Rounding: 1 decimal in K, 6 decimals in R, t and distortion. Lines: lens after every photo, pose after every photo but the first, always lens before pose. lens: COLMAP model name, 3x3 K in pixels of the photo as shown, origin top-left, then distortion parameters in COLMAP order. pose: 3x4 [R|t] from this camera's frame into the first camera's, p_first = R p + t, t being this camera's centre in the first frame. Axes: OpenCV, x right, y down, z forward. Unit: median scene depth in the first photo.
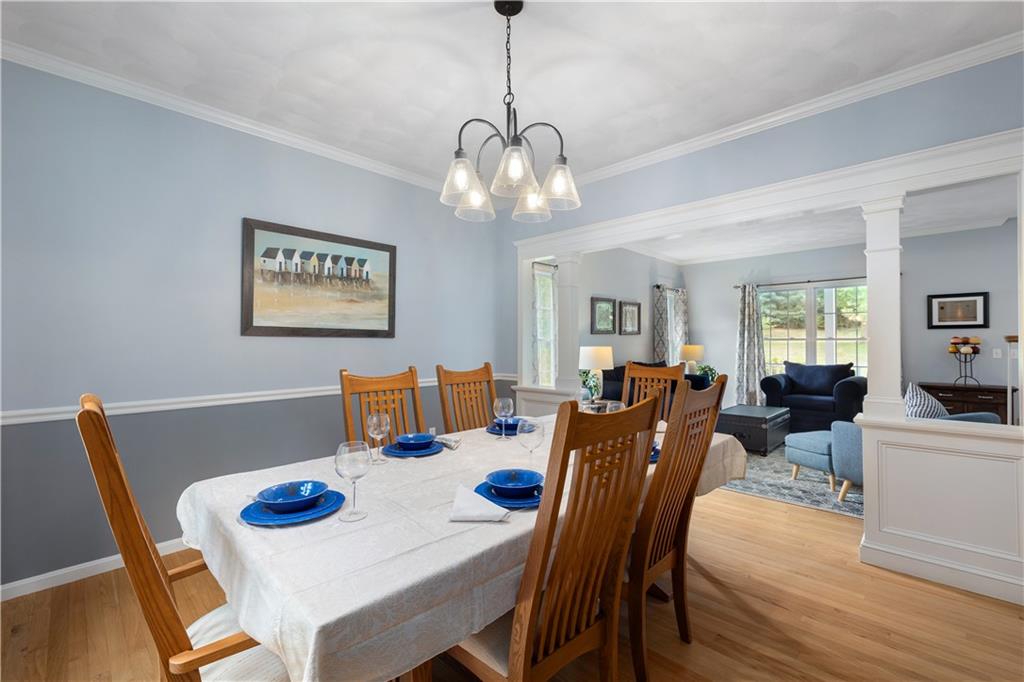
lens RADIAL K [[432.5, 0, 513.7], [0, 432.5, 341.0], [0, 0, 1]] dist [0.000280, 0.000366]
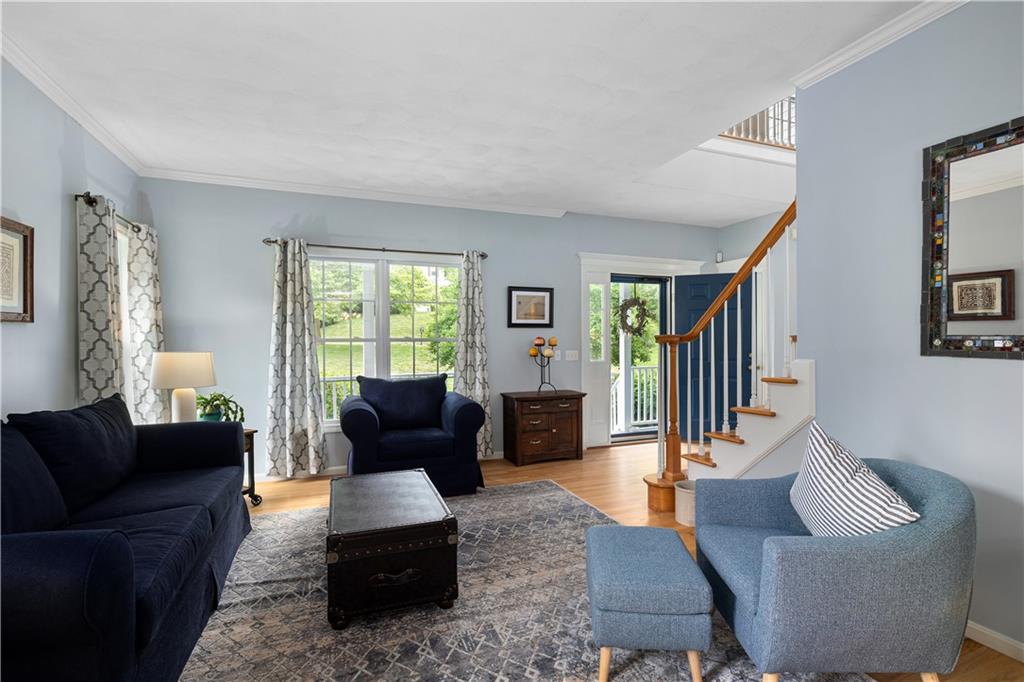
lens RADIAL K [[482.9, 0, 515.2], [0, 482.9, 342.4], [0, 0, 1]] dist [0.001939, 0.000070]
pose [[0.431134, 0.000349, 0.902288, 0.111990], [0.002791, 0.999995, -0.001720, 0.001862], [-0.902283, 0.003260, 0.431131, 0.486568]]
